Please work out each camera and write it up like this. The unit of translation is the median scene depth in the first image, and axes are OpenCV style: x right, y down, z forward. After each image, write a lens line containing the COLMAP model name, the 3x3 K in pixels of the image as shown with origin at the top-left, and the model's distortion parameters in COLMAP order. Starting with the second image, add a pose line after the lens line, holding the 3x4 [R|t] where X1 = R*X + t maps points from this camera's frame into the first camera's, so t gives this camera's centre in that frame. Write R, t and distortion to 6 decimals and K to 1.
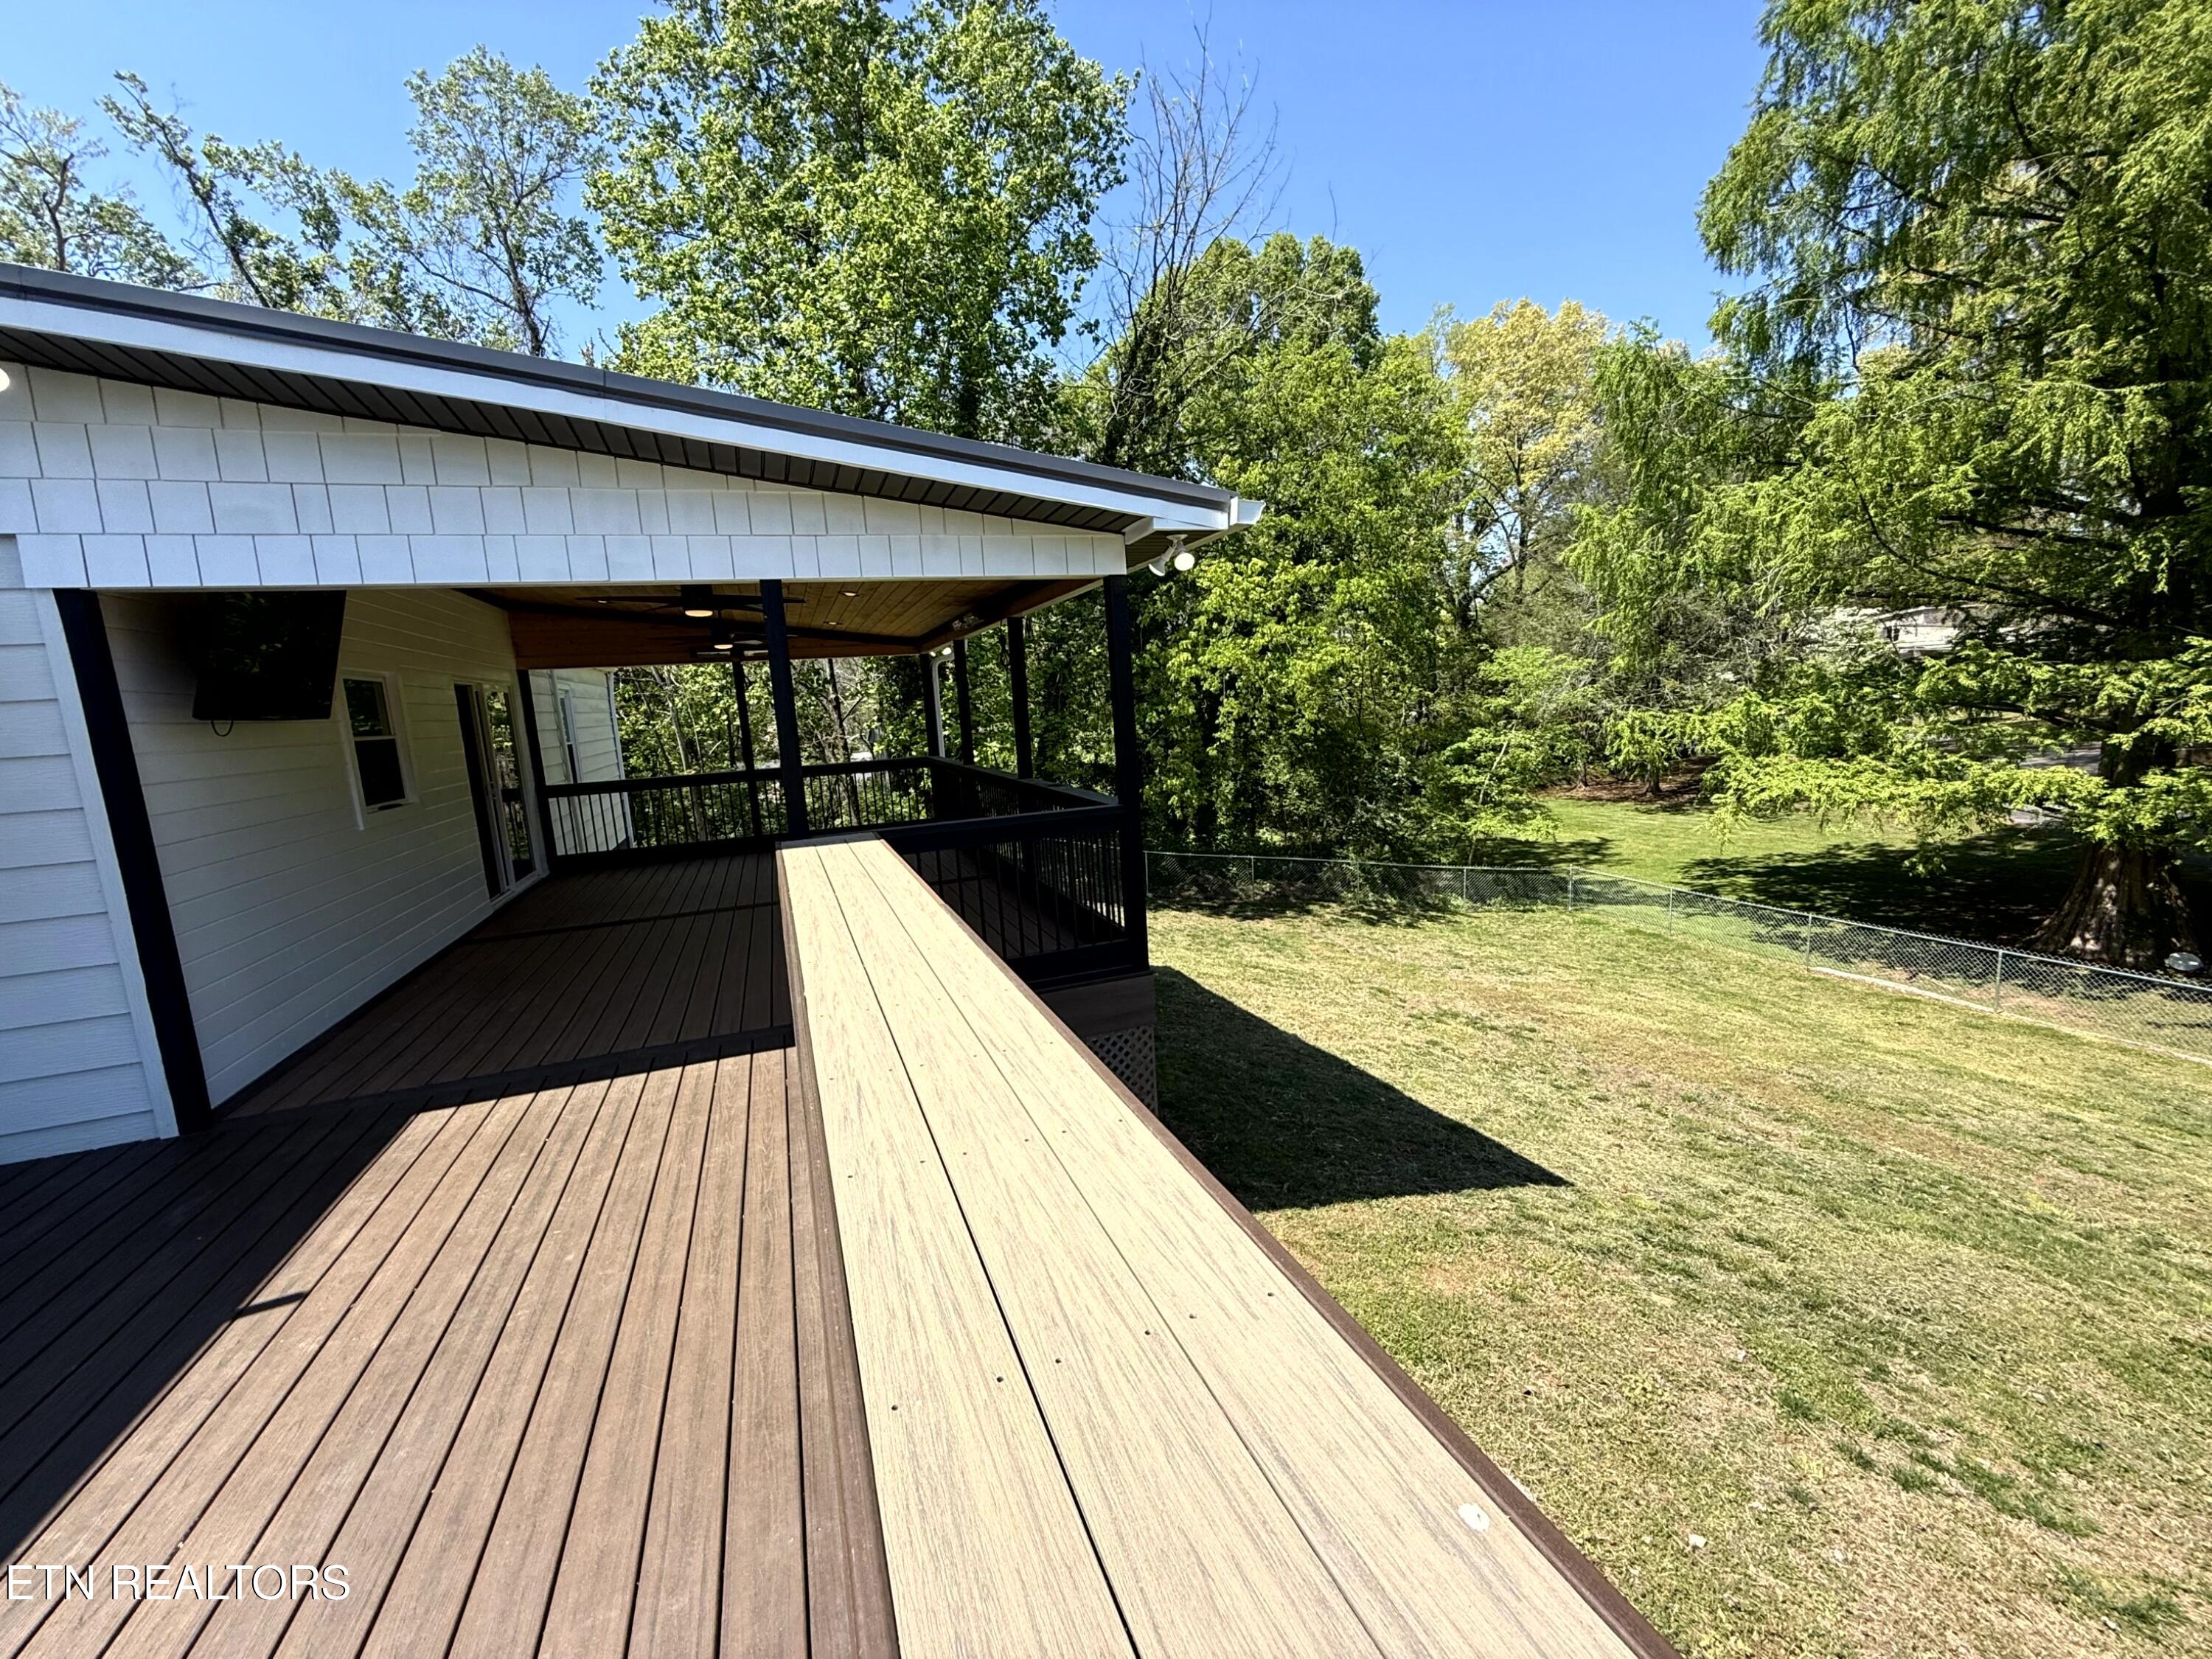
lens RADIAL K [[876.5, 0, 1102.2], [0, 876.5, 829.6], [0, 0, 1]] dist [0.001622, -0.001126]
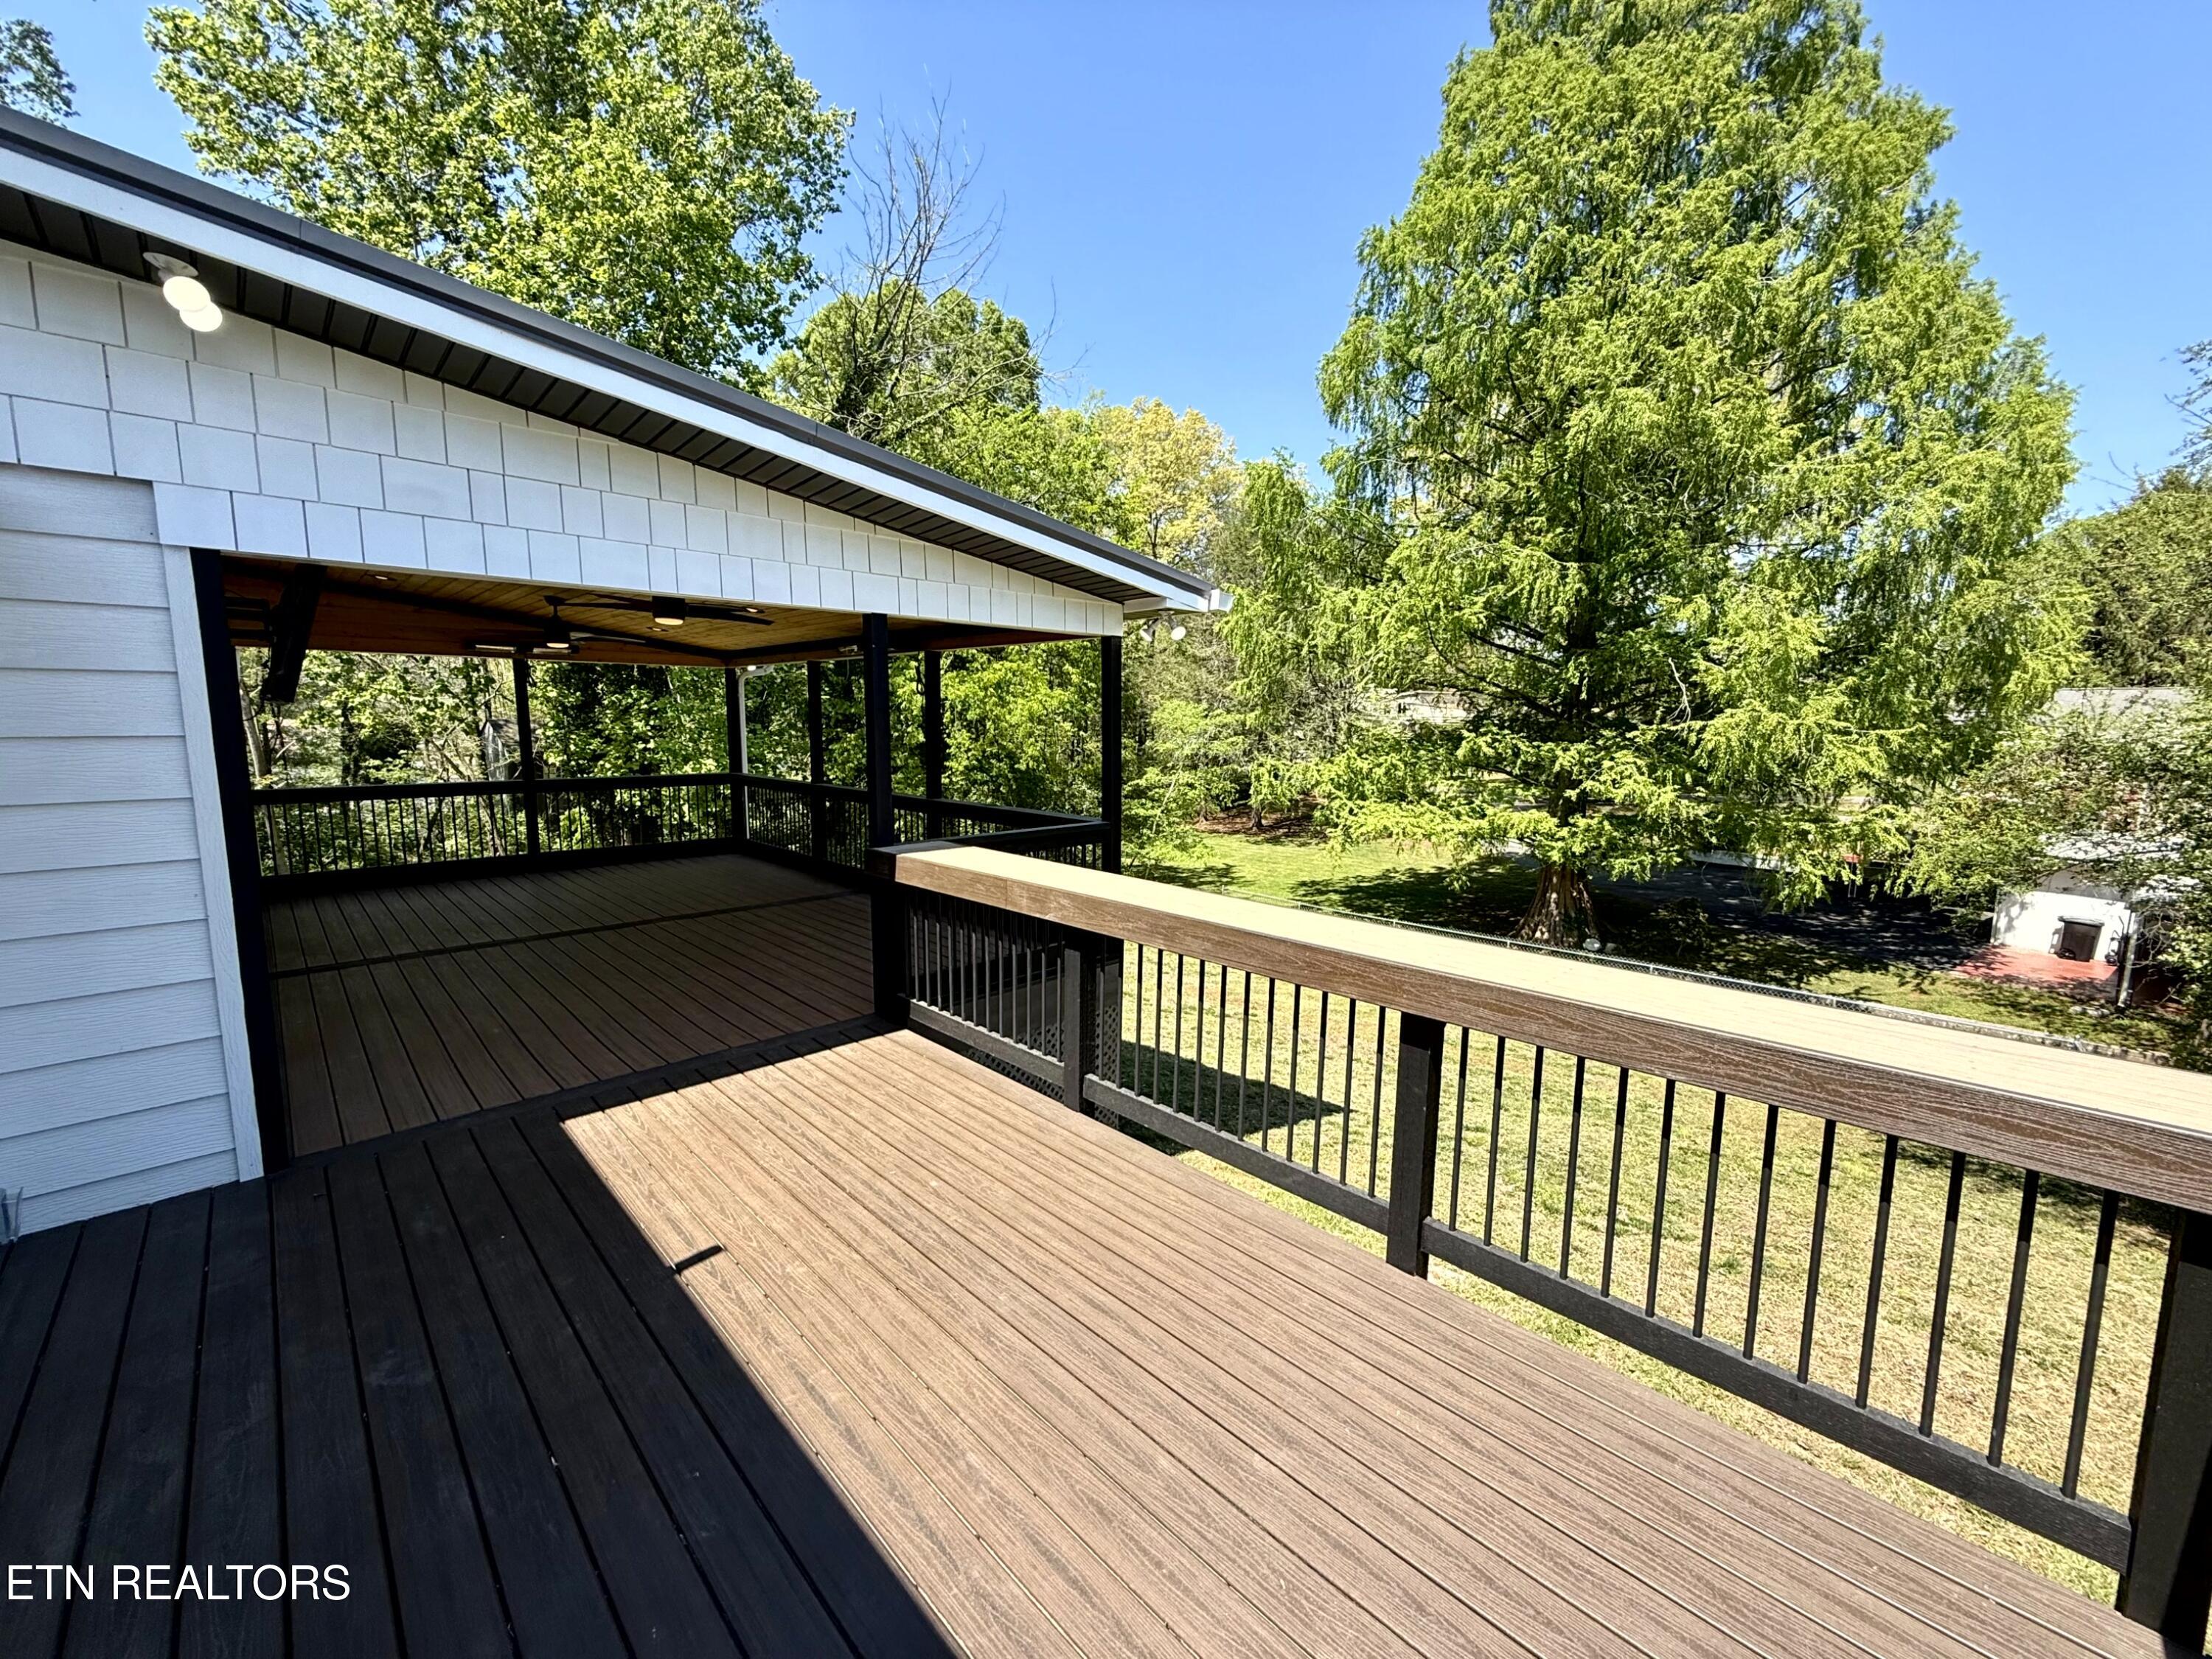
lens RADIAL K [[876.5, 0, 1111.1], [0, 876.5, 829.2], [0, 0, 1]] dist [0.001622, -0.001126]
pose [[0.911425, 0.014336, 0.411216, -0.117204], [-0.000002, 0.999393, -0.034836, 0.006145], [-0.411466, 0.031750, 0.910872, -0.027628]]
